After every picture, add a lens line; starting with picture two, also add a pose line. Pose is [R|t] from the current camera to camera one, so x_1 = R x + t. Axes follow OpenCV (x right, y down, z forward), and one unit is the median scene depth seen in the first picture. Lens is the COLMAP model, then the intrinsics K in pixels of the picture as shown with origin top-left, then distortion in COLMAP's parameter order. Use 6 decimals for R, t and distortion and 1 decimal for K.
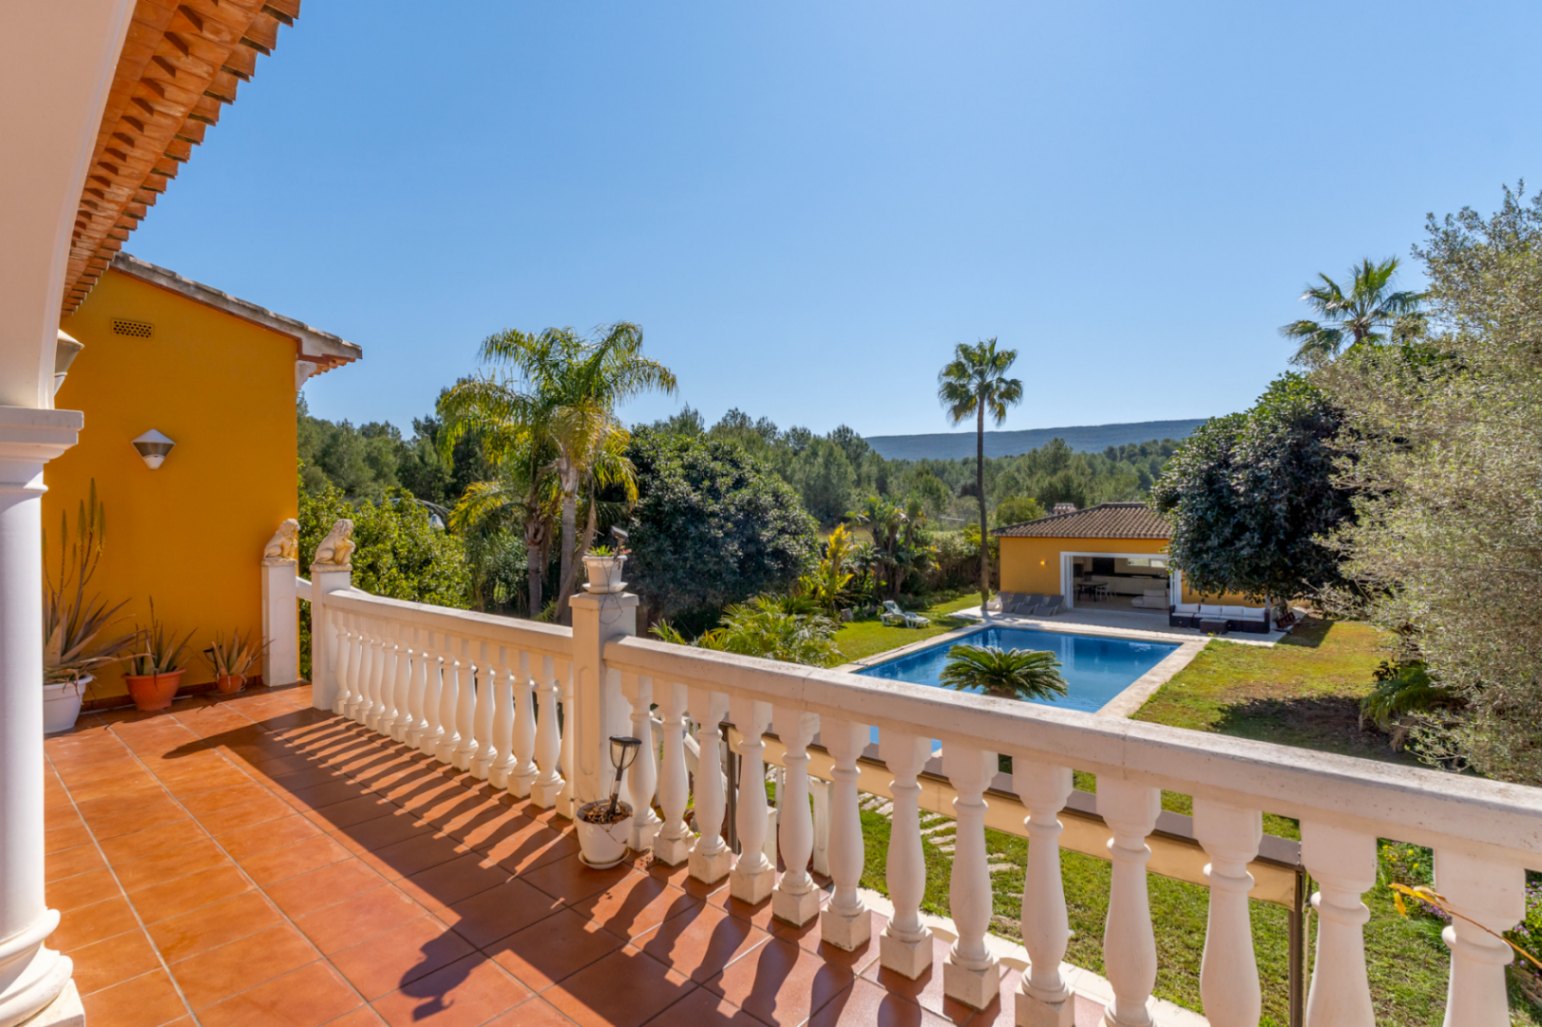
lens RADIAL K [[711.1, 0, 770.1], [0, 711.1, 511.3], [0, 0, 1]] dist [-0.009569, -0.000534]
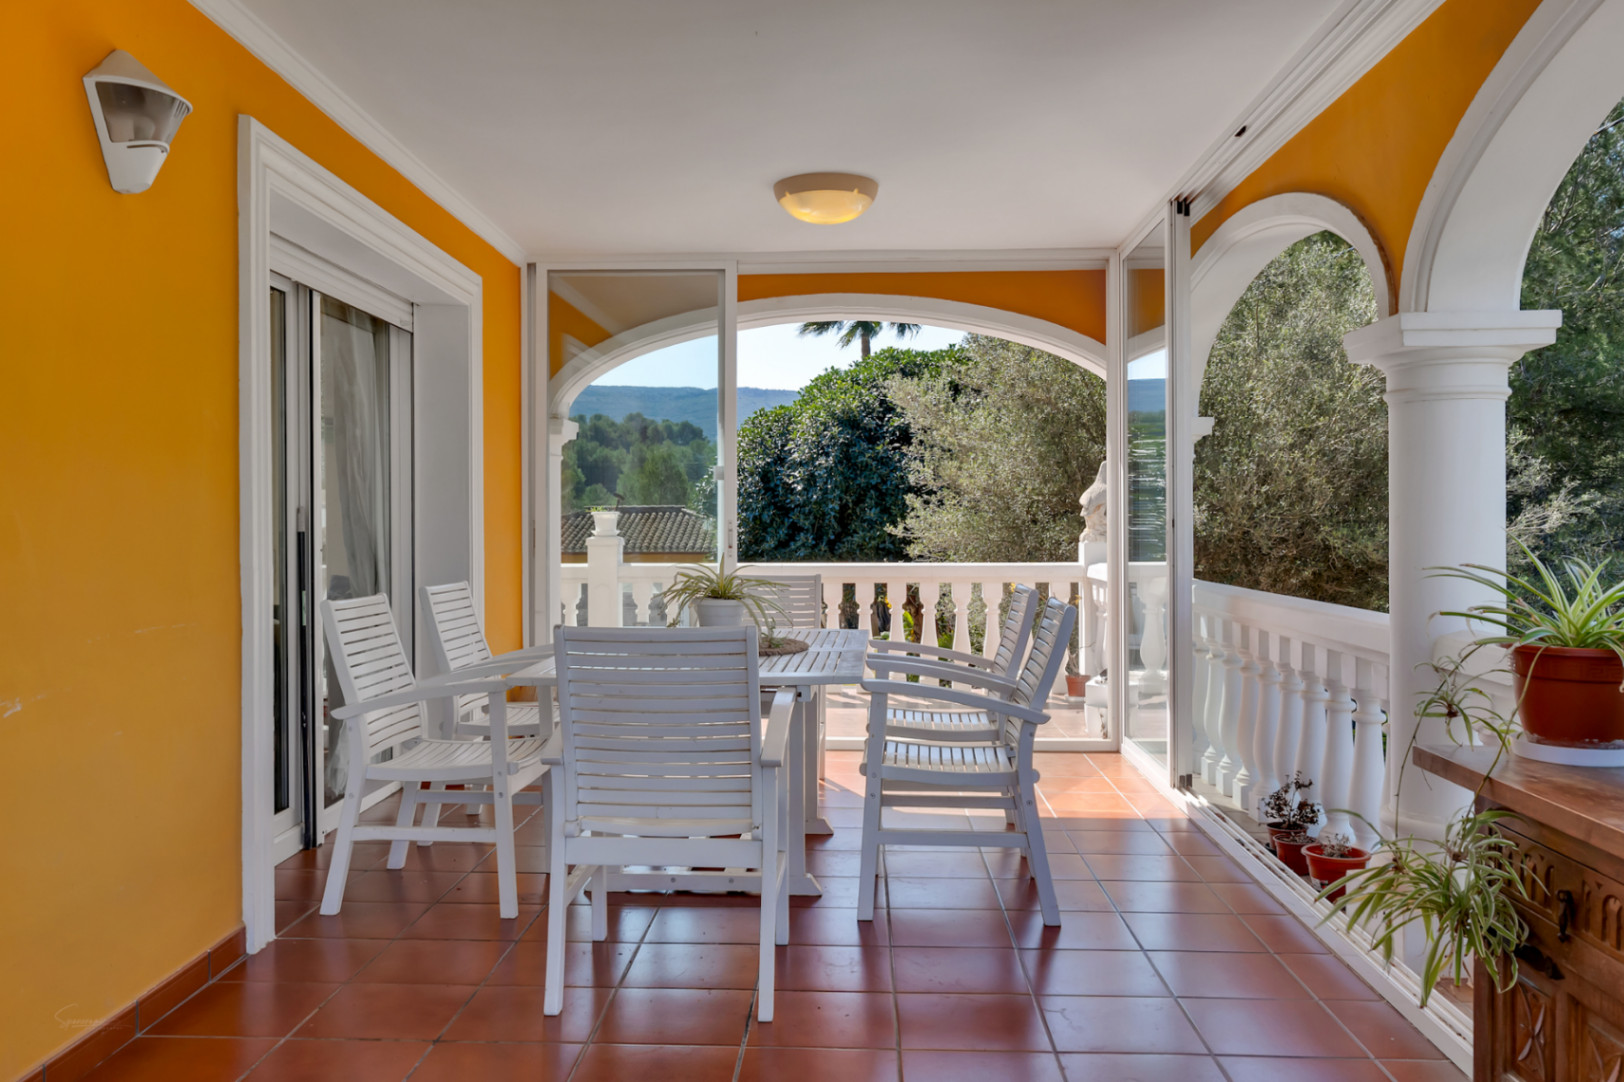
lens RADIAL K [[1245.4, 0, 812.6], [0, 1245.4, 530.5], [0, 0, 1]] dist [0.030155, 0.013145]
pose [[0.777613, -0.000088, 0.628743, -0.298805], [-0.002207, 0.999993, 0.002870, 0.017194], [-0.628740, -0.003619, 0.777608, -0.255782]]
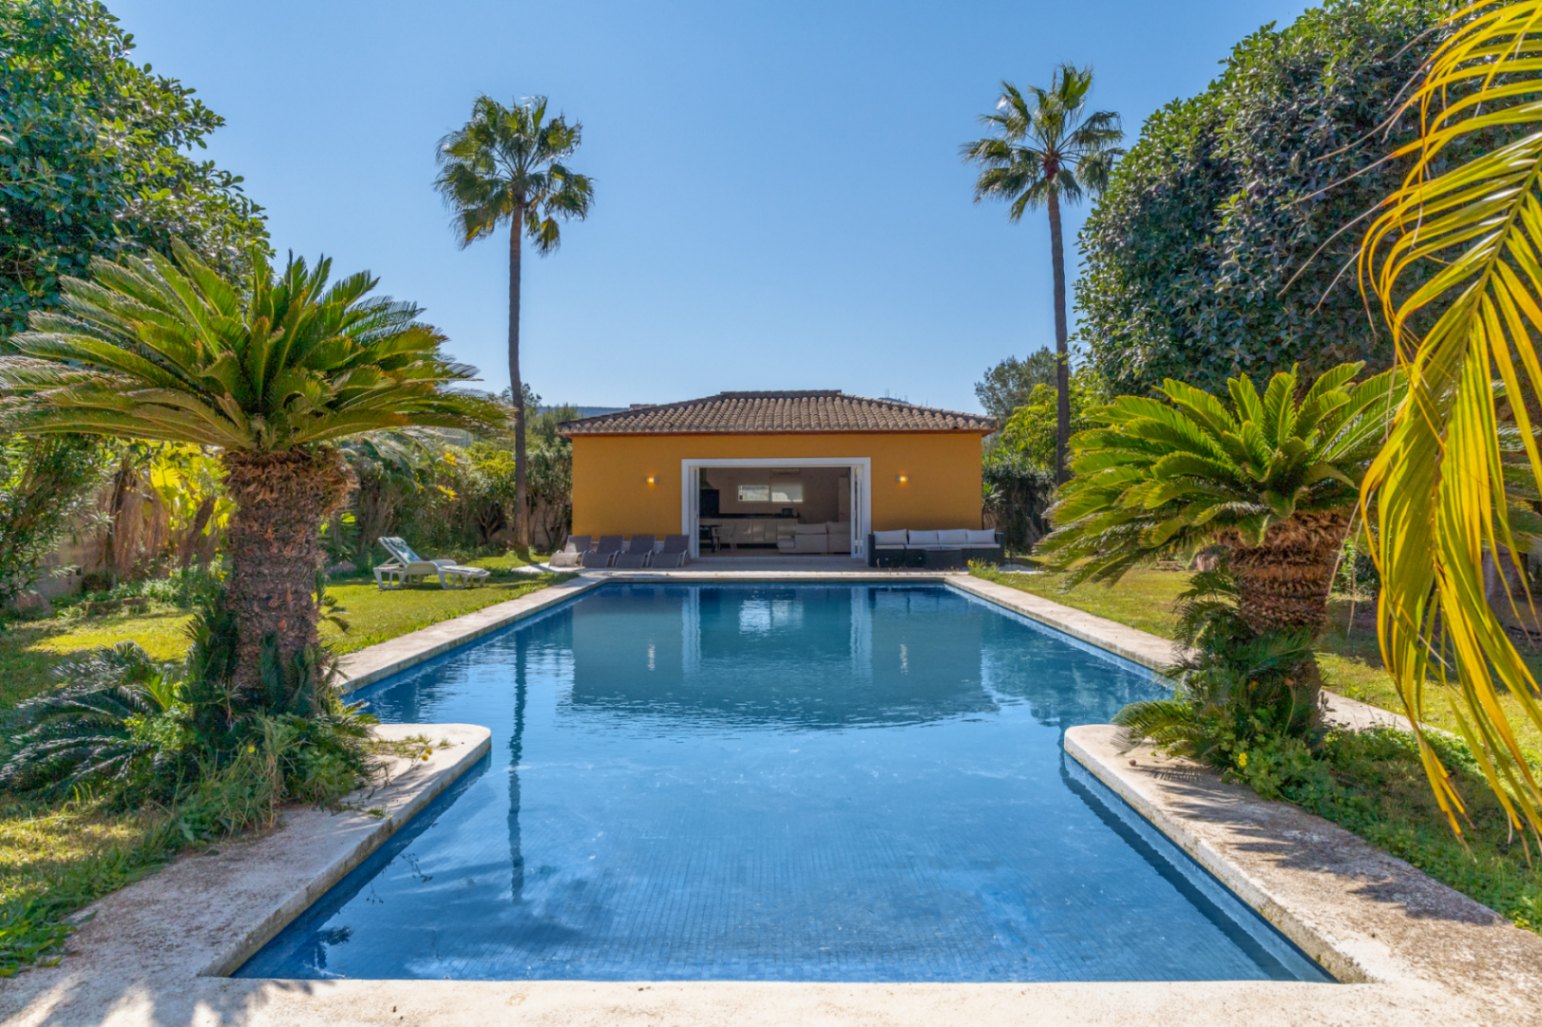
lens RADIAL K [[961.7, 0, 765.9], [0, 961.7, 507.2], [0, 0, 1]] dist [-0.033177, -0.000490]
pose [[0.781175, 0.007706, 0.624265, -0.034105], [-0.002453, 0.999954, -0.009274, 0.185420], [-0.624308, 0.005714, 0.781158, 0.646729]]
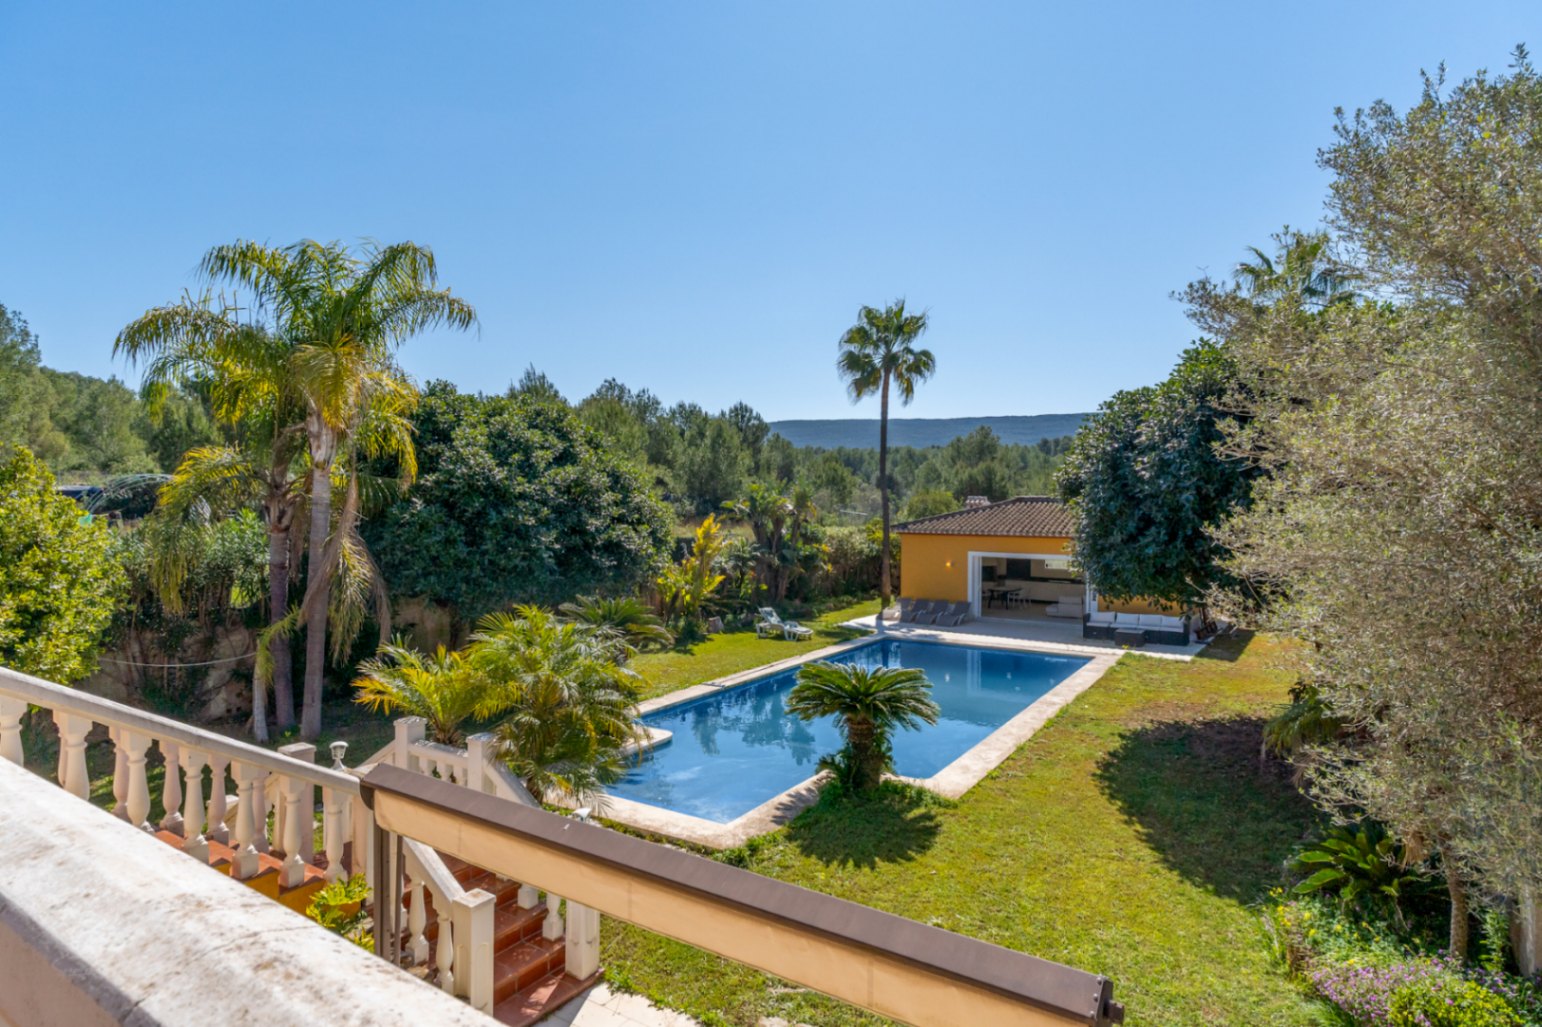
lens RADIAL K [[828.0, 0, 774.0], [0, 828.0, 510.2], [0, 0, 1]] dist [-0.007245, -0.003334]
pose [[0.991149, 0.017341, 0.131617, 0.077256], [-0.018220, 0.999819, 0.005474, 0.010329], [-0.131498, -0.007823, 0.991286, 0.065875]]
